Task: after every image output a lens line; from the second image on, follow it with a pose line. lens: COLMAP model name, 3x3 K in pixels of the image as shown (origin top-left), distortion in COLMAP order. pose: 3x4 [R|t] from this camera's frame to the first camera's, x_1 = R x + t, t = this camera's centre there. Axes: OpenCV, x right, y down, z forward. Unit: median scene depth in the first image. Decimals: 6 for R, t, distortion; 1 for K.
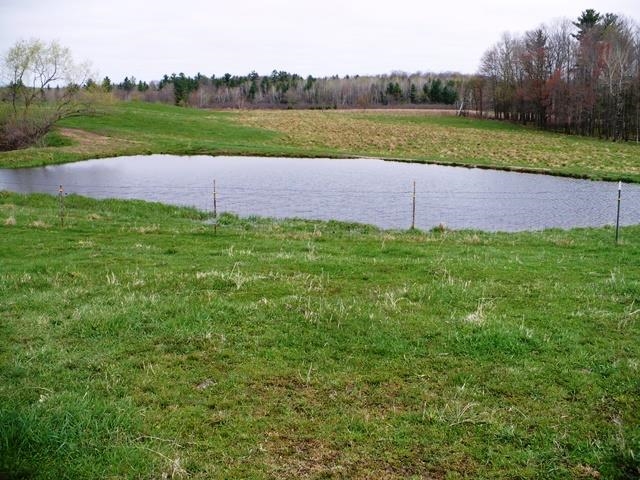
lens RADIAL K [[779.1, 0, 319.8], [0, 779.1, 238.6], [0, 0, 1]] dist [-0.220448, 0.000000]
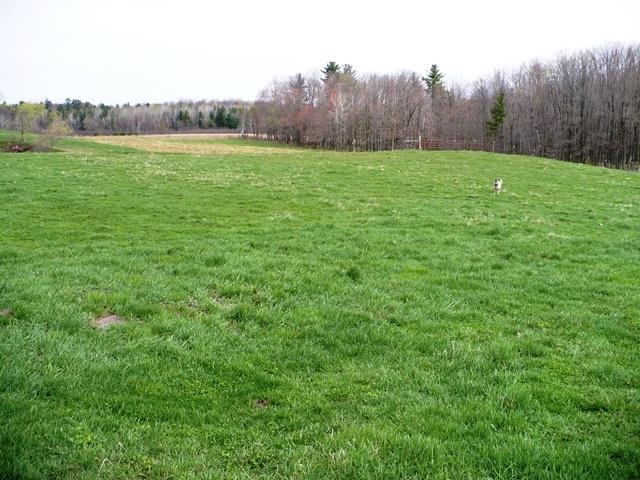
lens RADIAL K [[779.1, 0, 320.2], [0, 779.1, 240.3], [0, 0, 1]] dist [-0.220448, 0.000000]
pose [[0.961861, -0.034578, 0.271345, -0.022093], [0.042290, 0.998849, -0.022624, 0.020584], [-0.270251, 0.033236, 0.962216, -0.124612]]
